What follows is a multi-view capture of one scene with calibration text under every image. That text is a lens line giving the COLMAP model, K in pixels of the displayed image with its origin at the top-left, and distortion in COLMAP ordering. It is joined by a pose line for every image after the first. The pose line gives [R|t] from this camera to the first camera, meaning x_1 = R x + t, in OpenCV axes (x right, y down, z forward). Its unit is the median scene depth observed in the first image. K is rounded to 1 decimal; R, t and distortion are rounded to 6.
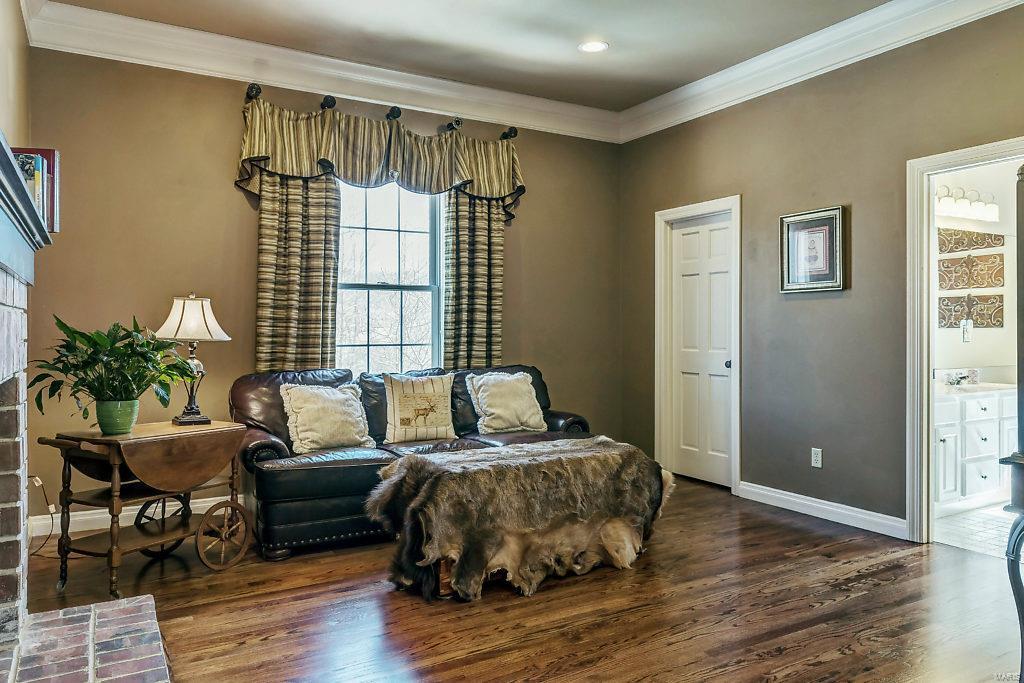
lens RADIAL K [[716.4, 0, 510.0], [0, 716.4, 318.3], [0, 0, 1]] dist [0.004574, -0.001489]
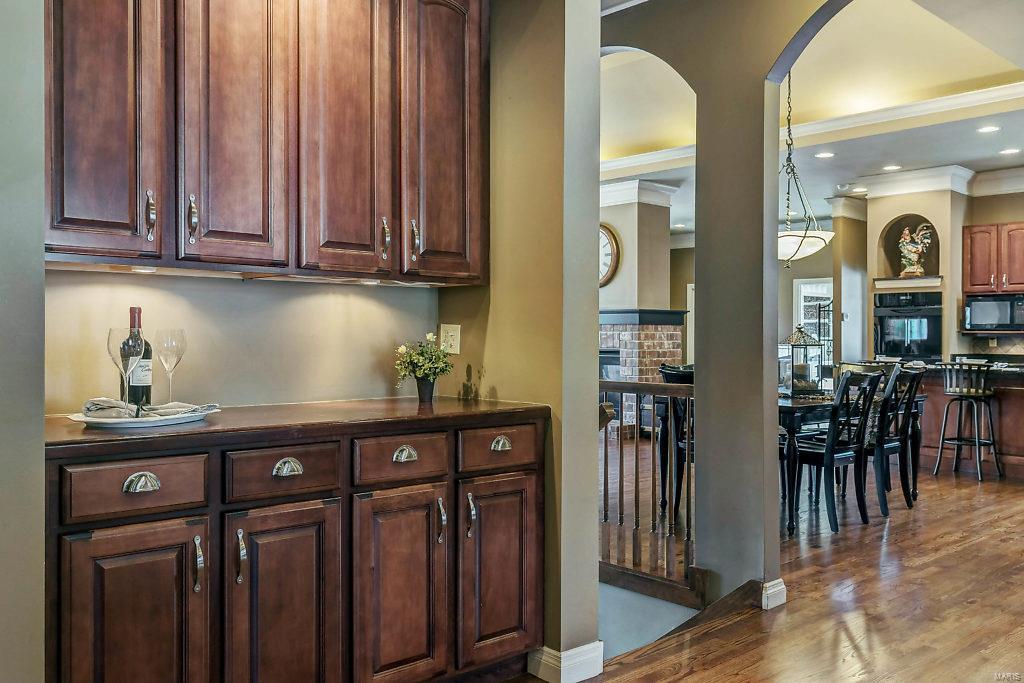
lens RADIAL K [[889.6, 0, 512.0], [0, 889.6, 341.5], [0, 0, 1]] dist [0.009534, 0.000662]
pose [[0.974848, 0.004374, 0.222829, -1.141174], [-0.009251, 0.999740, 0.020849, -0.029771], [-0.222680, -0.022386, 0.974635, -1.901029]]
